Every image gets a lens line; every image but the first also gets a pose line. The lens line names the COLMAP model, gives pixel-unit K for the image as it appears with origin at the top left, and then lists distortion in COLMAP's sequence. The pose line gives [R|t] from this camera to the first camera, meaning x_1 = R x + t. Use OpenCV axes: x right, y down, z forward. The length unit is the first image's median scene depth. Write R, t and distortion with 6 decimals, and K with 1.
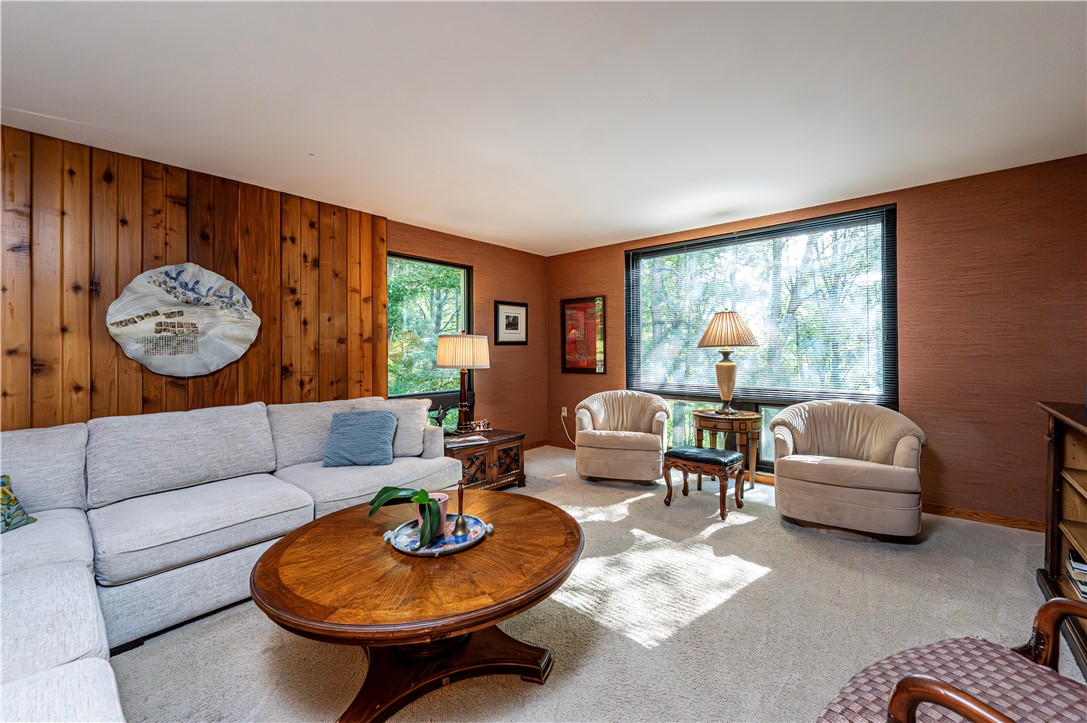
lens RADIAL K [[416.8, 0, 549.6], [0, 416.8, 338.8], [0, 0, 1]] dist [-0.000410, -0.000333]
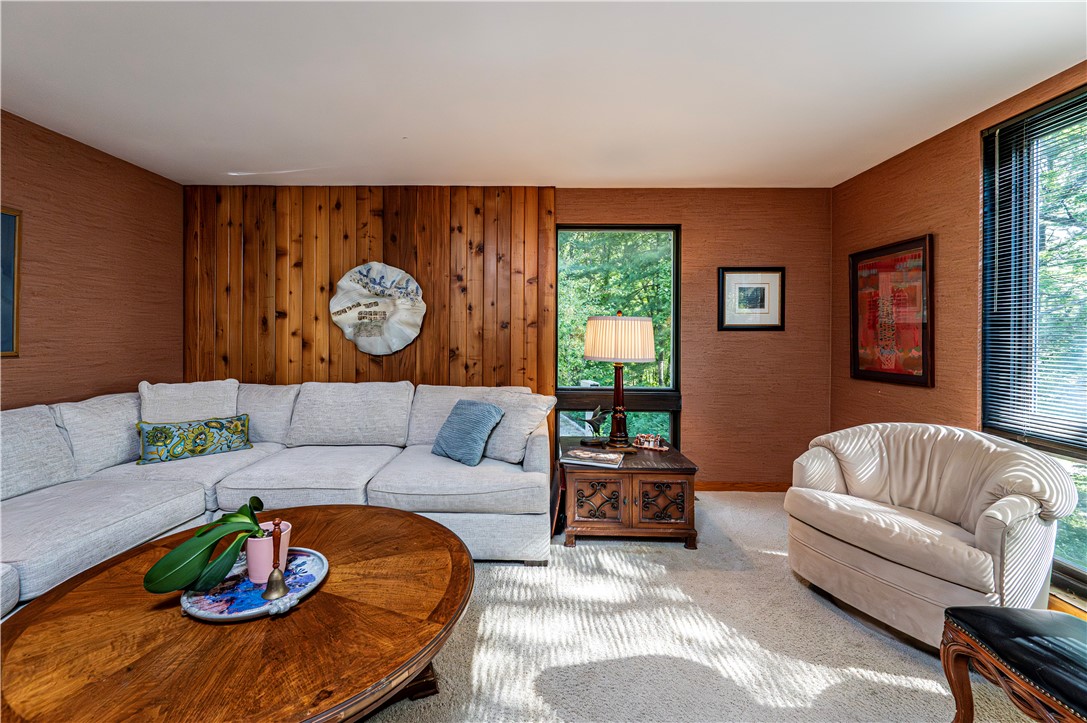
lens RADIAL K [[416.8, 0, 549.6], [0, 416.8, 338.8], [0, 0, 1]] dist [-0.000410, -0.000333]
pose [[0.653348, 0.014991, -0.756909, 0.326641], [0.007617, 0.999623, 0.026373, 0.011675], [0.757019, -0.022996, 0.652988, 0.484268]]
